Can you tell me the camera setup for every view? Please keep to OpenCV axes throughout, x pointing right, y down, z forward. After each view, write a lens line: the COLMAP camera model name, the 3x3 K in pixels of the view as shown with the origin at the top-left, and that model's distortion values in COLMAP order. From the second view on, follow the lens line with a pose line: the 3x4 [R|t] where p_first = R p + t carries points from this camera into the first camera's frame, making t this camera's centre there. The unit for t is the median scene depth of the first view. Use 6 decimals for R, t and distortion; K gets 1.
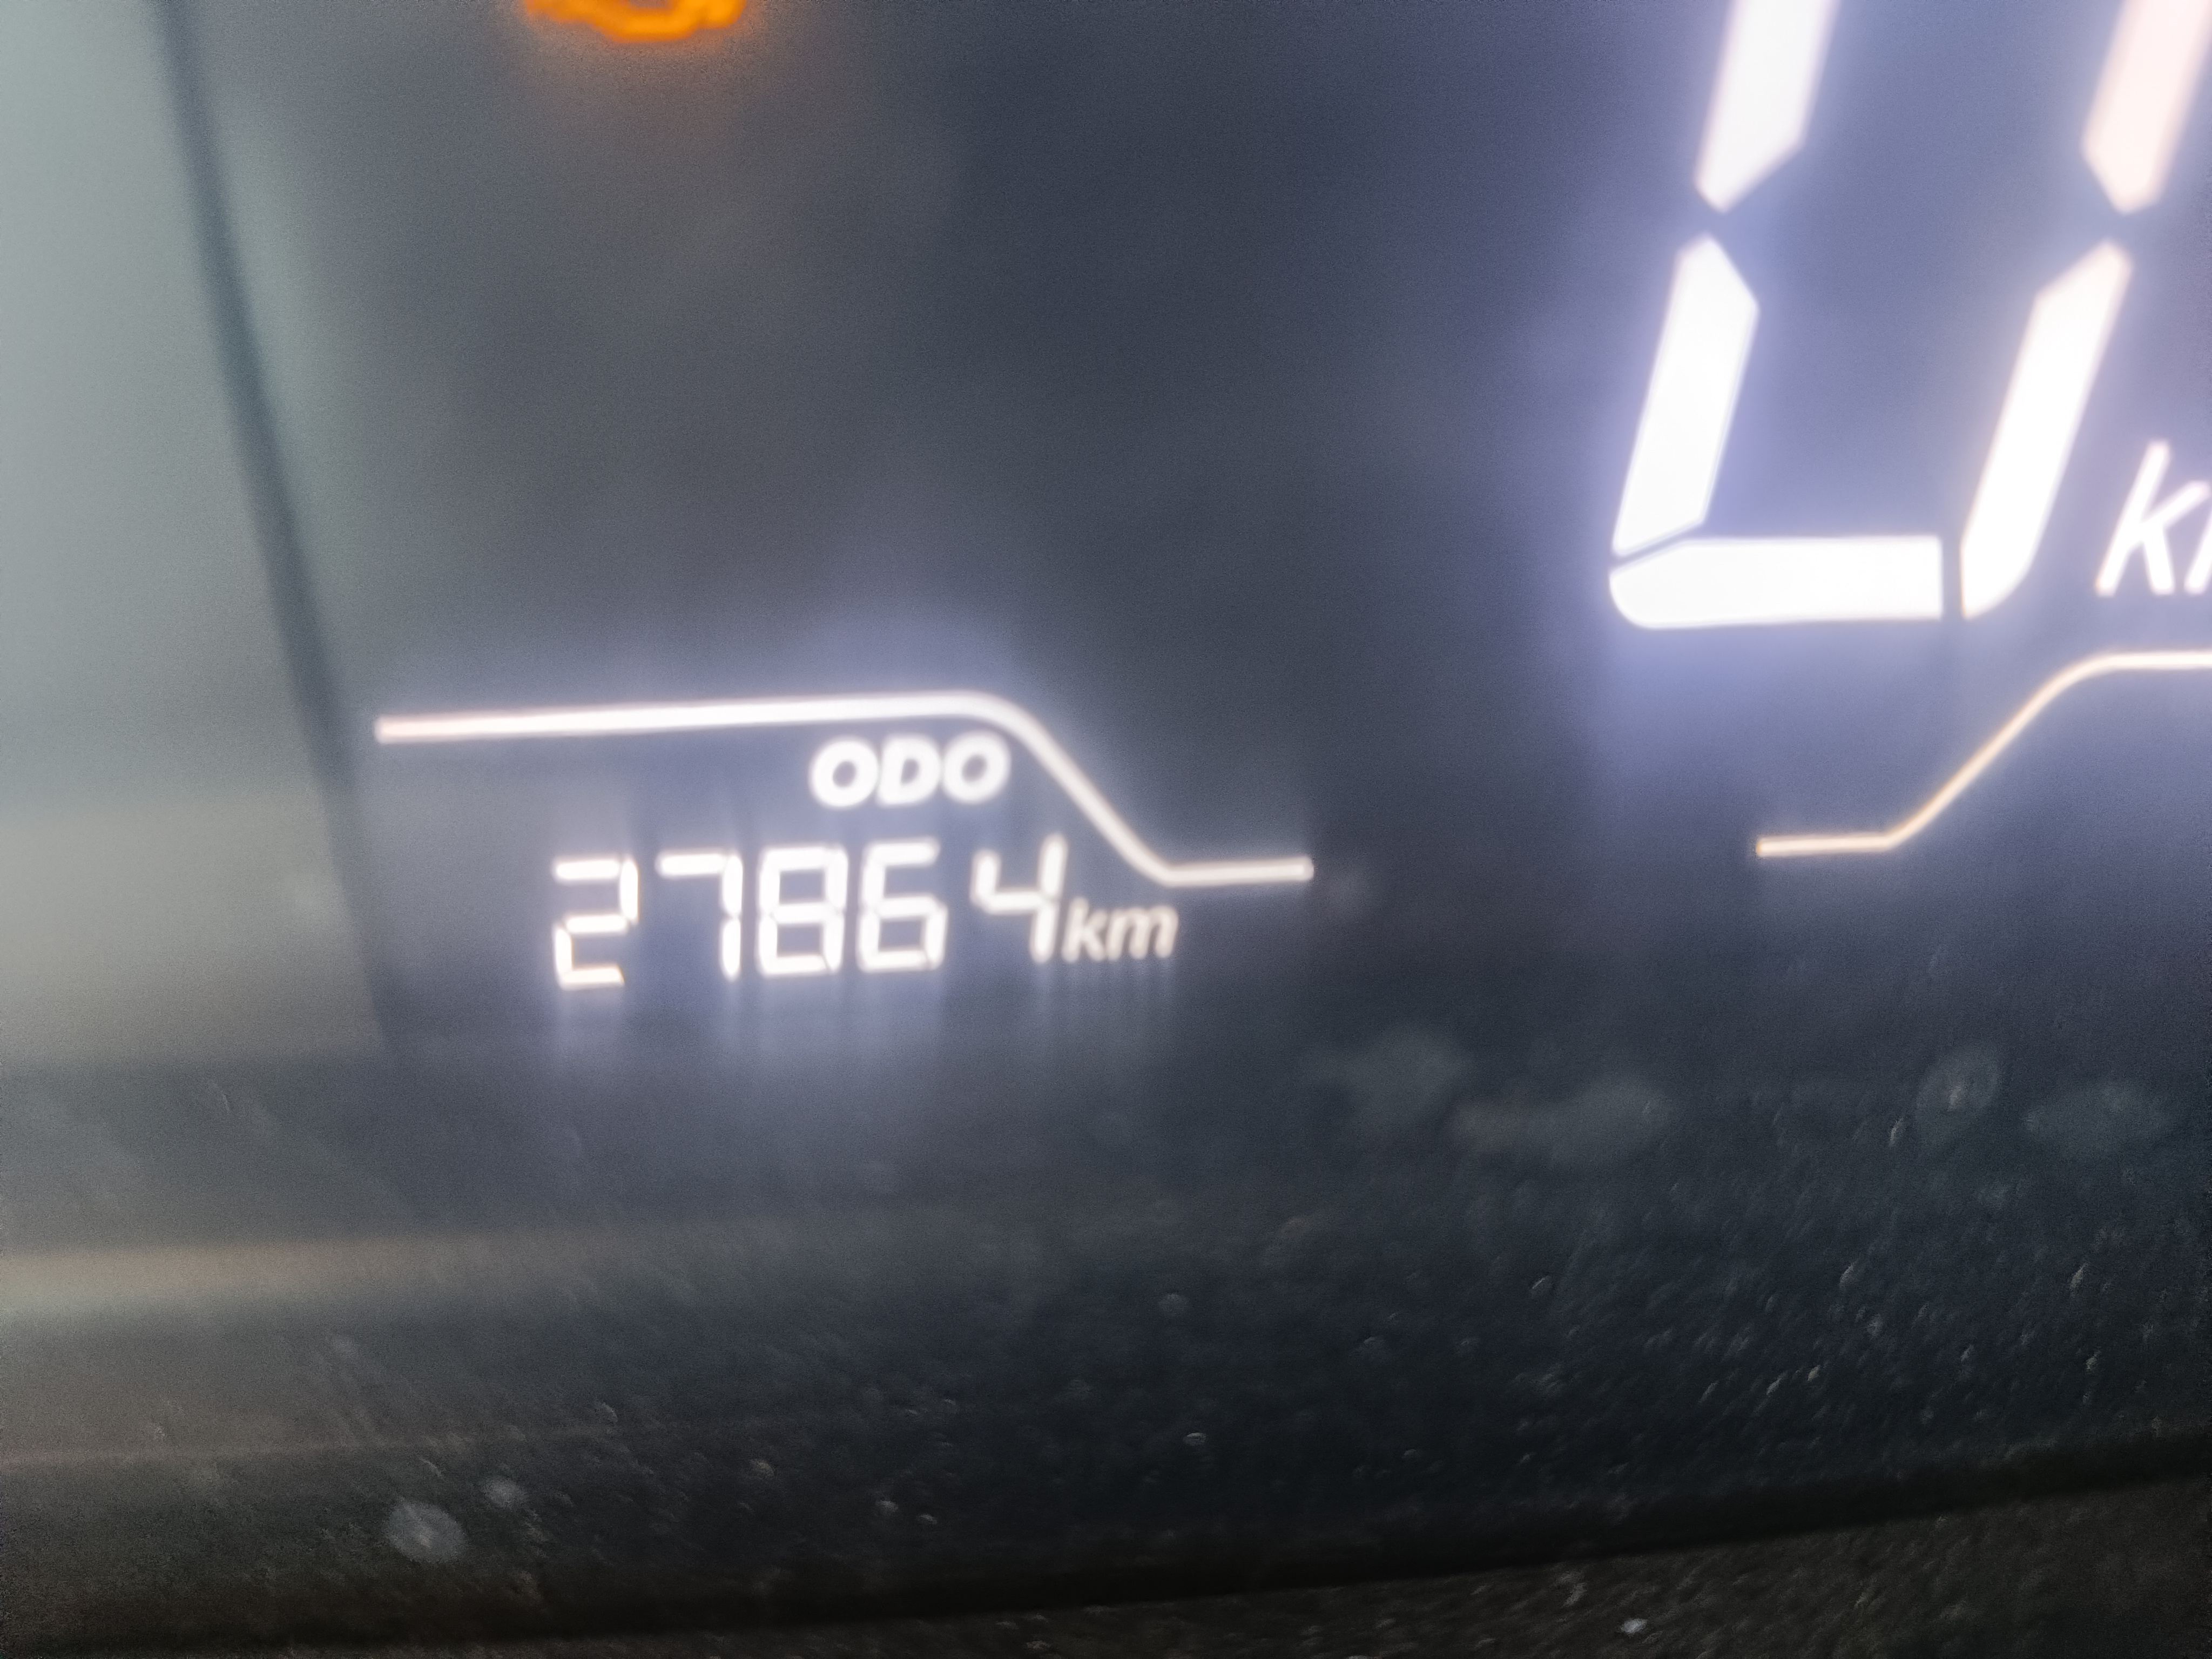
lens RADIAL K [[1629.6, 0, 1106.0], [0, 1629.6, 829.5], [0, 0, 1]] dist [-0.018395, -0.080165]
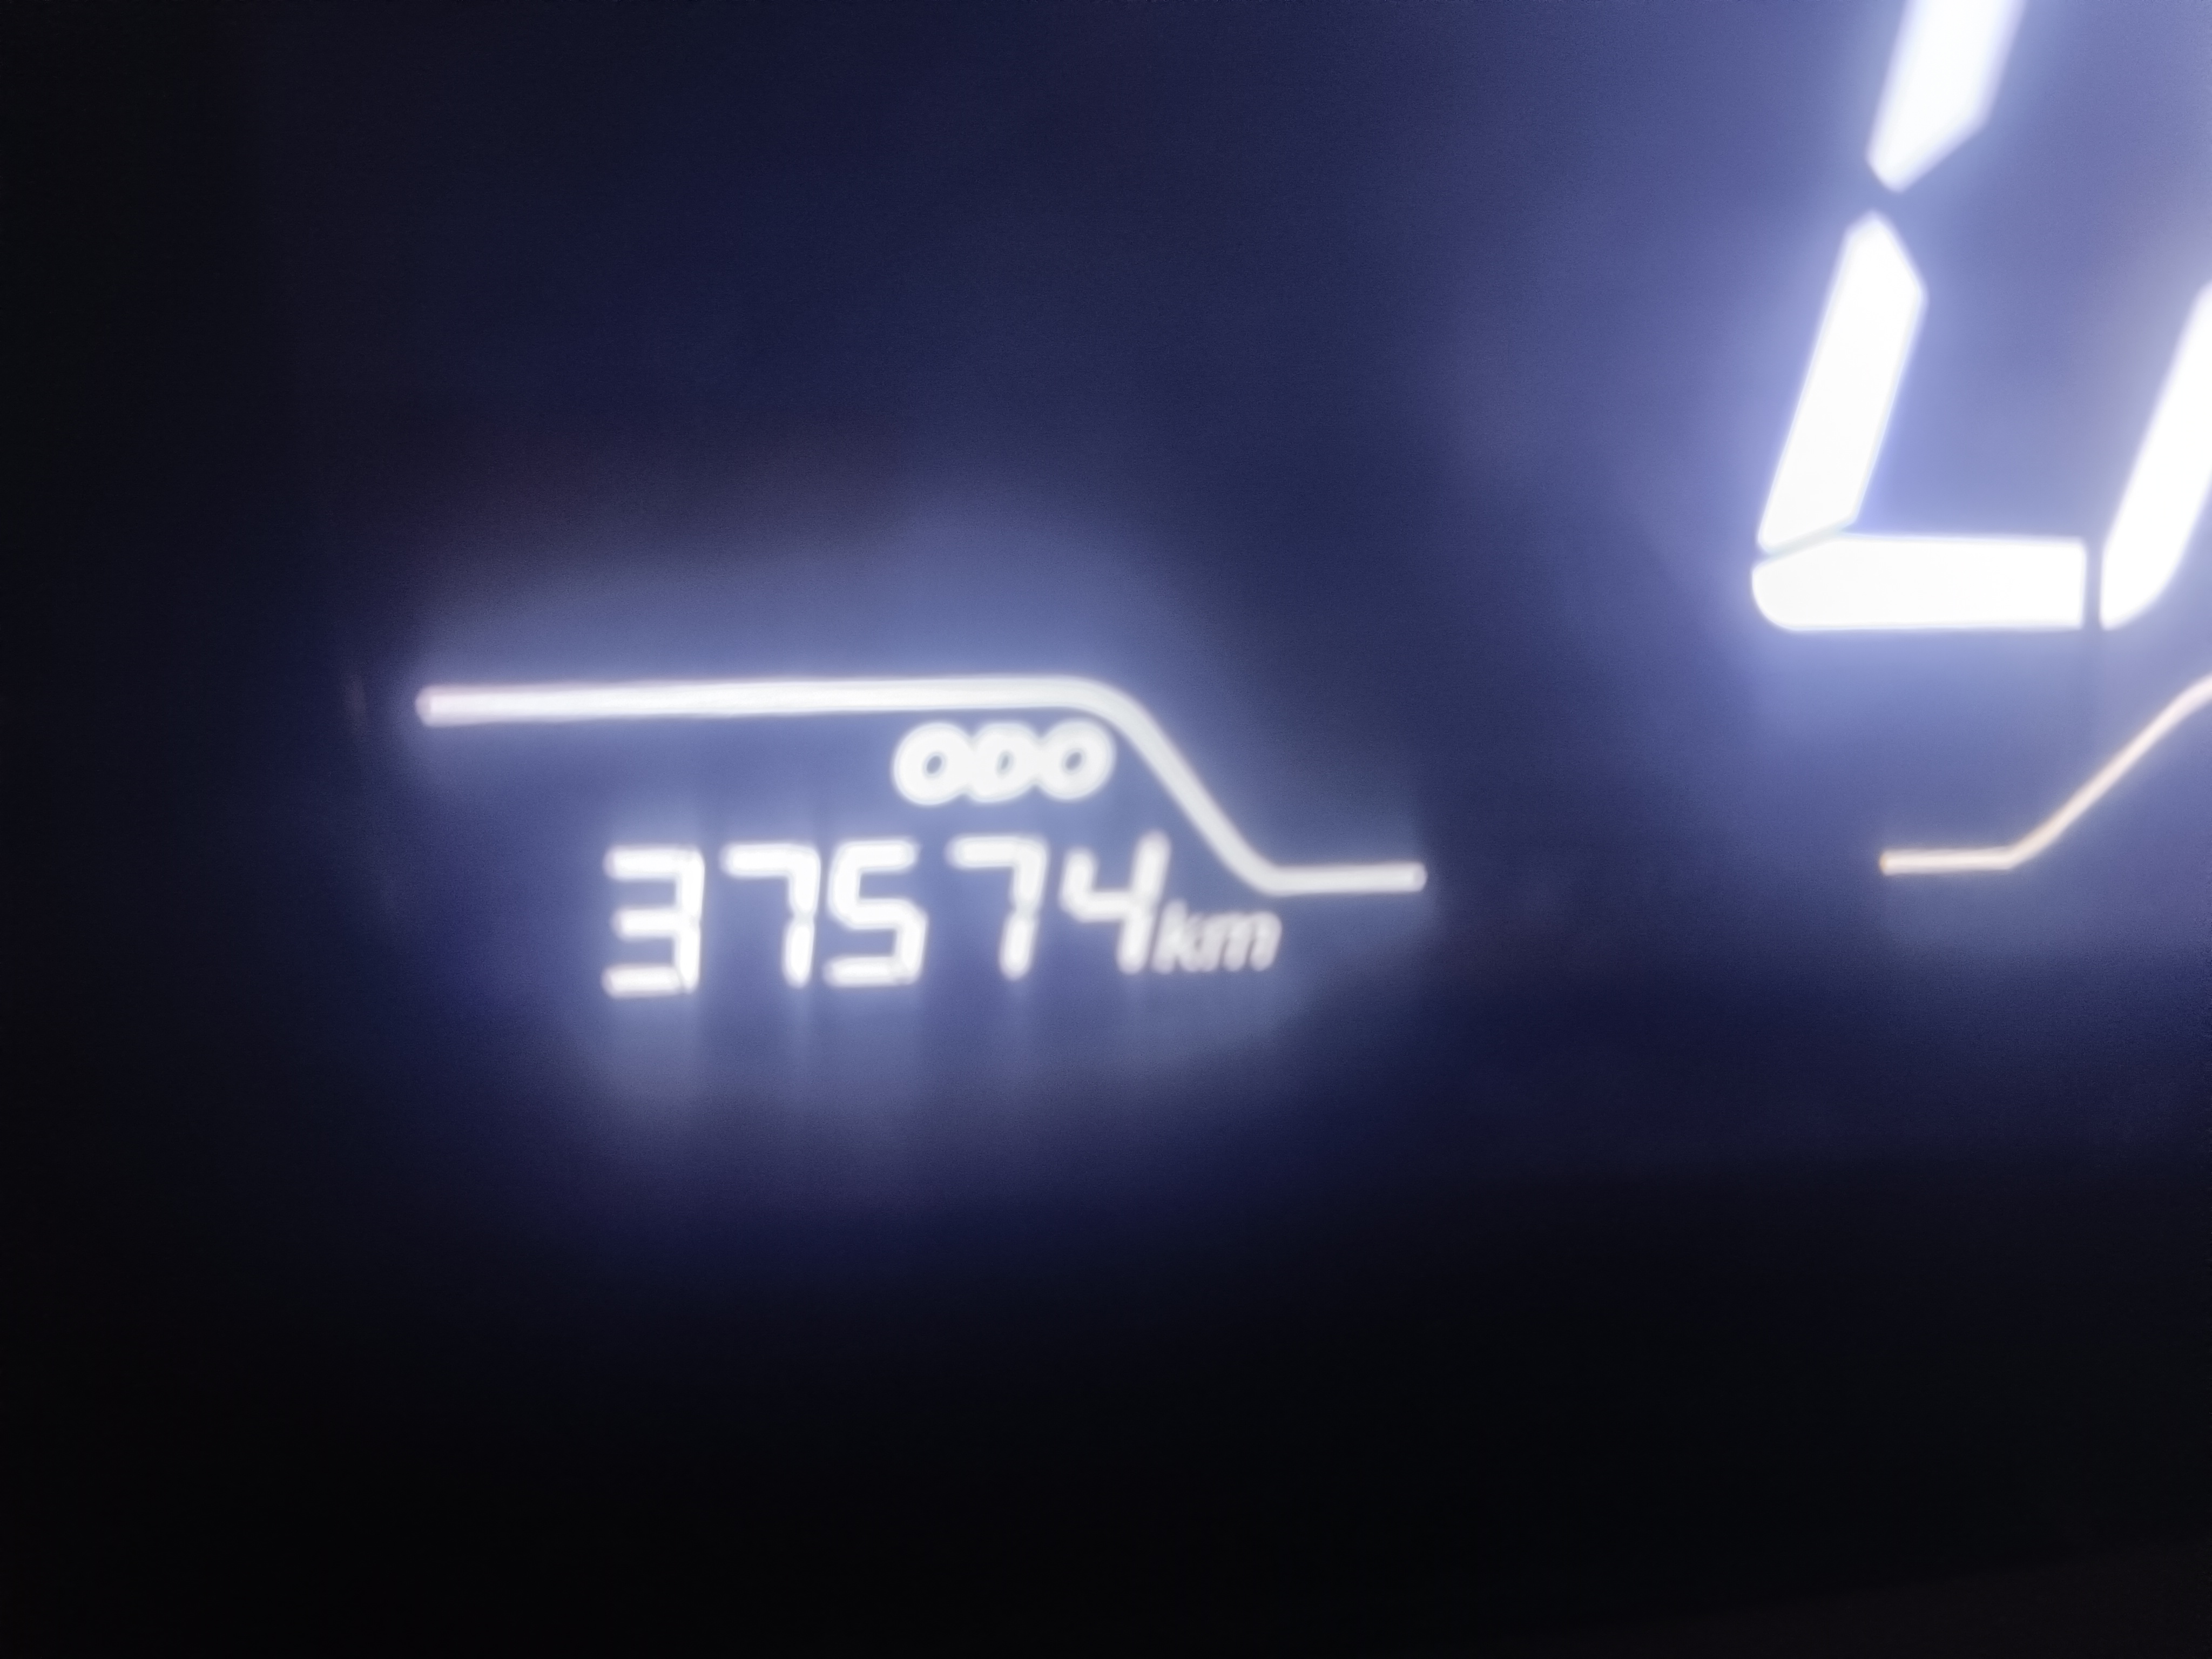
lens RADIAL K [[1629.6, 0, 1106.0], [0, 1629.6, 829.5], [0, 0, 1]] dist [-0.018395, -0.080165]
pose [[0.998784, 0.019128, 0.045438, -0.103555], [-0.018723, 0.999781, -0.009333, 0.009608], [-0.045607, 0.008471, 0.998924, 0.072677]]
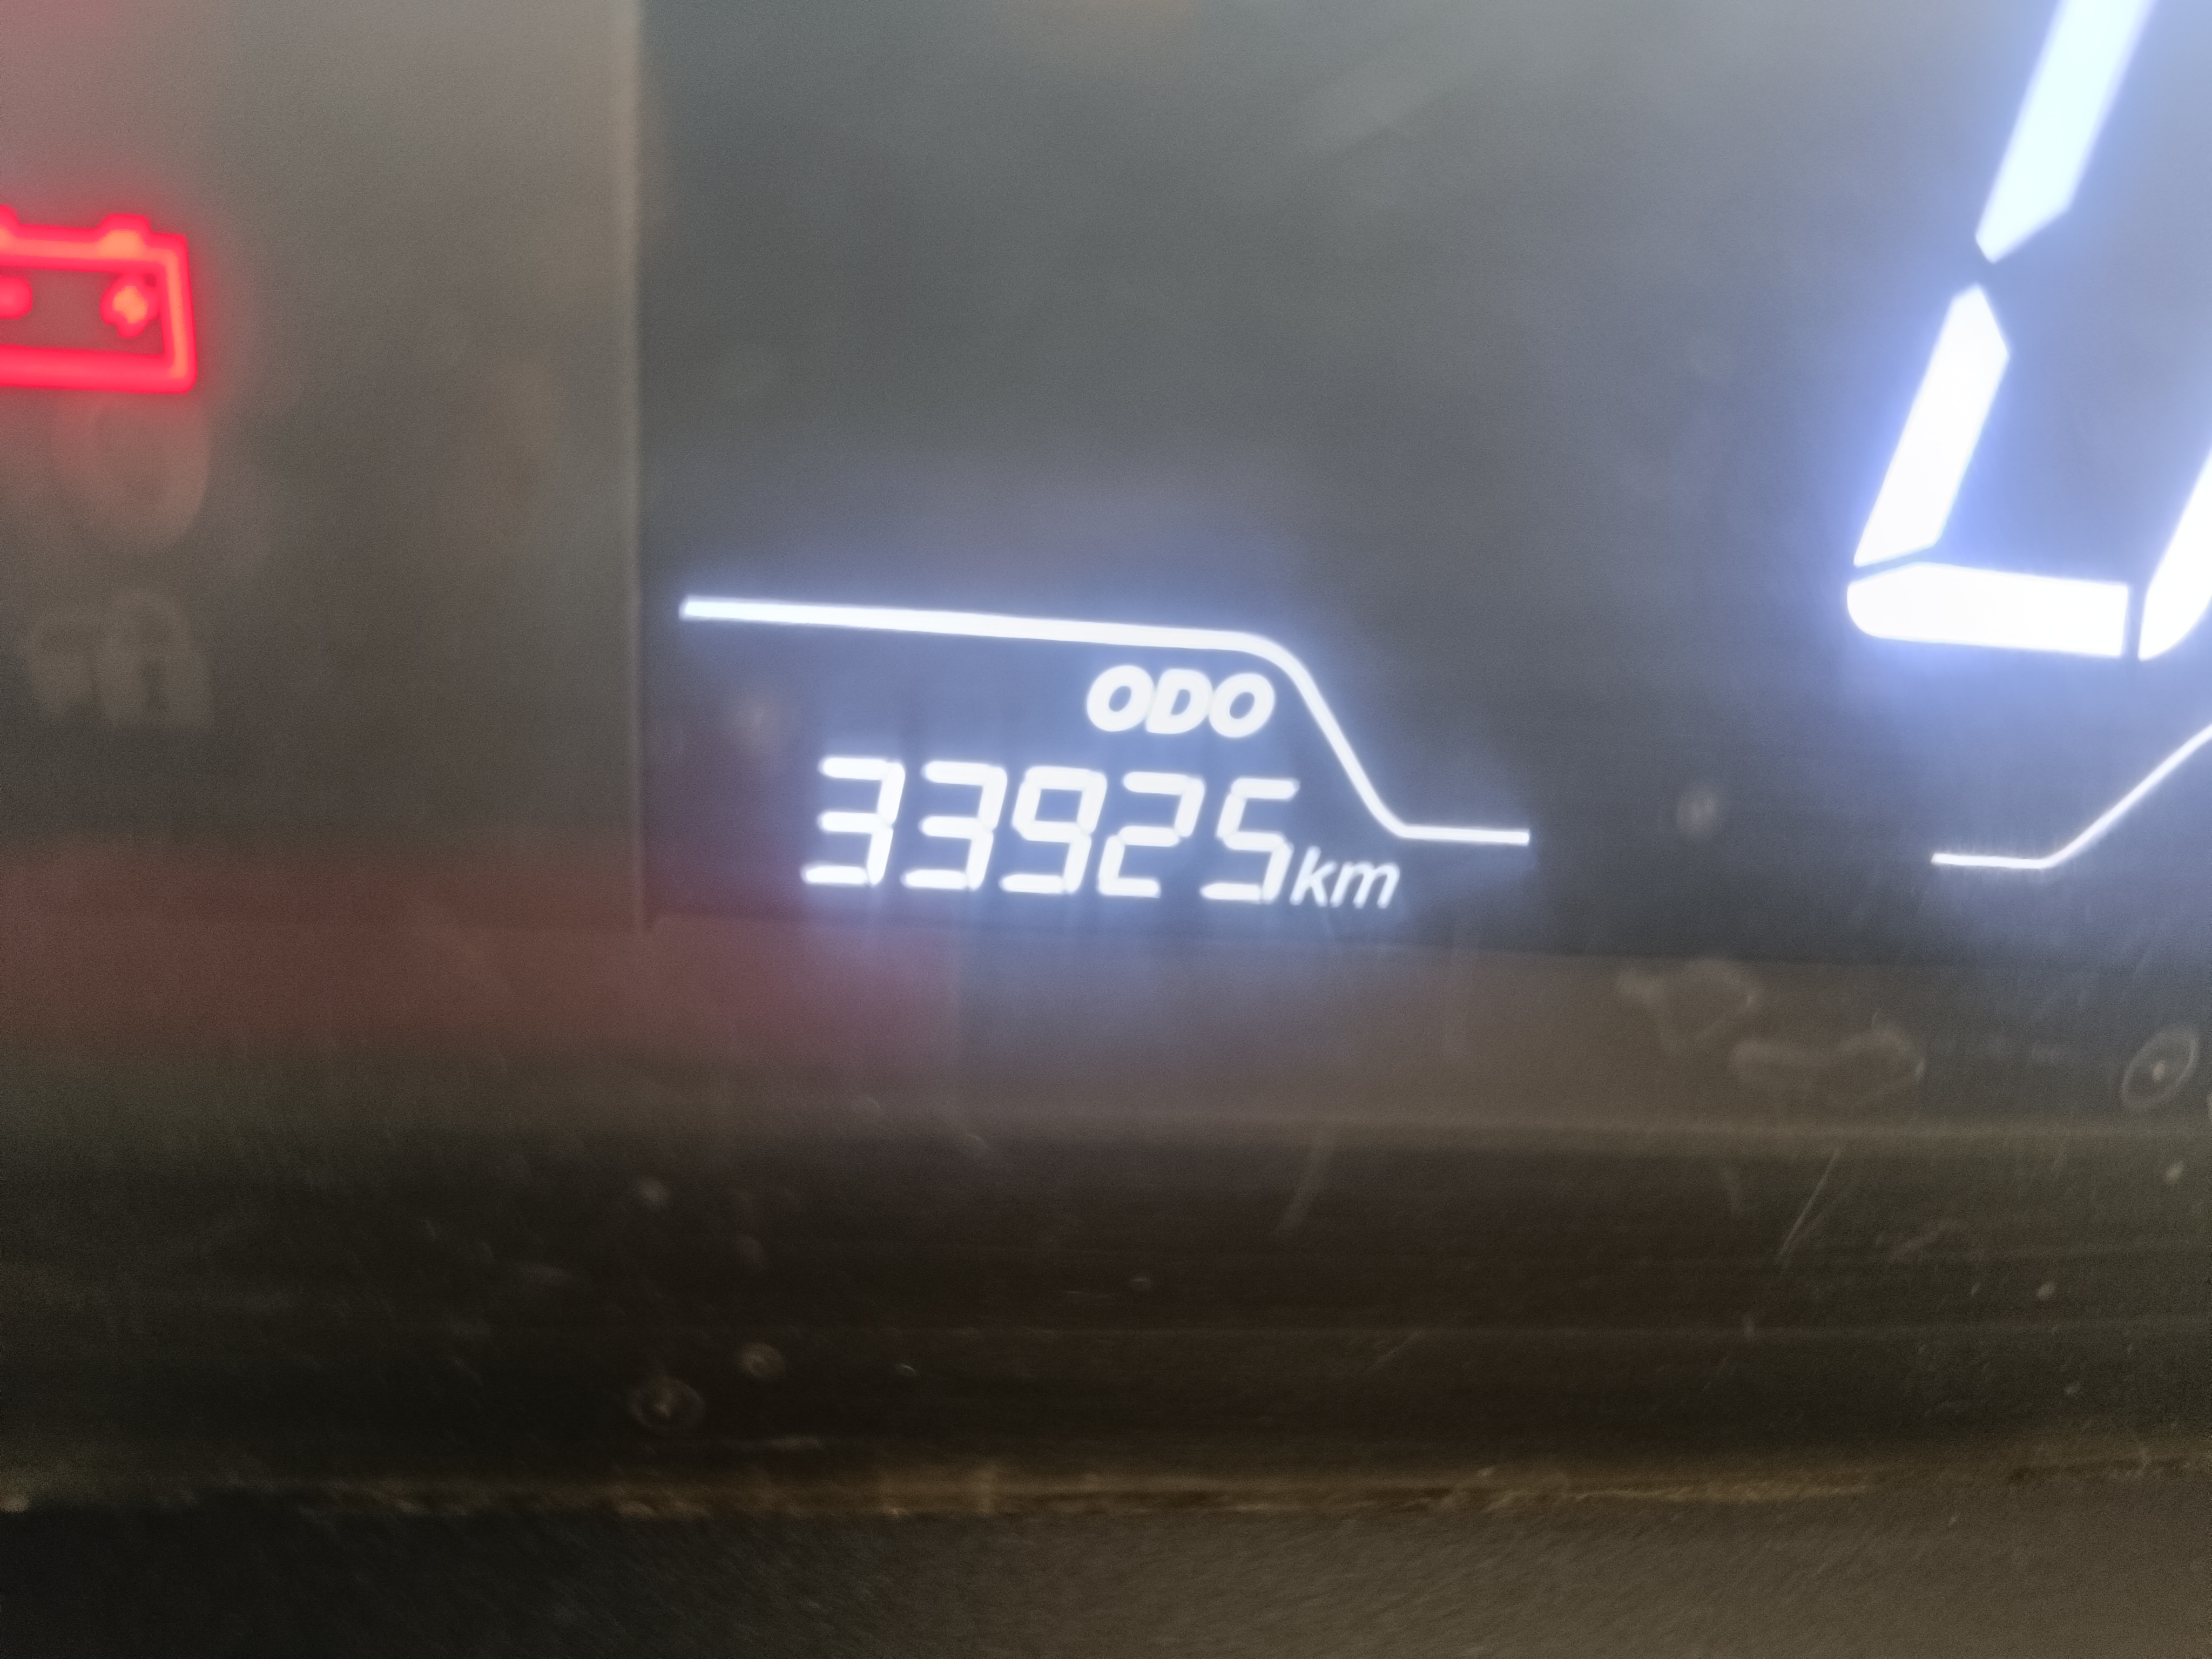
lens RADIAL K [[1629.6, 0, 1106.0], [0, 1629.6, 829.5], [0, 0, 1]] dist [-0.018395, -0.080165]
pose [[0.993779, 0.095038, 0.058067, -0.219666], [-0.091877, 0.994257, -0.054880, 0.106493], [-0.062949, 0.049204, 0.996803, -0.035134]]
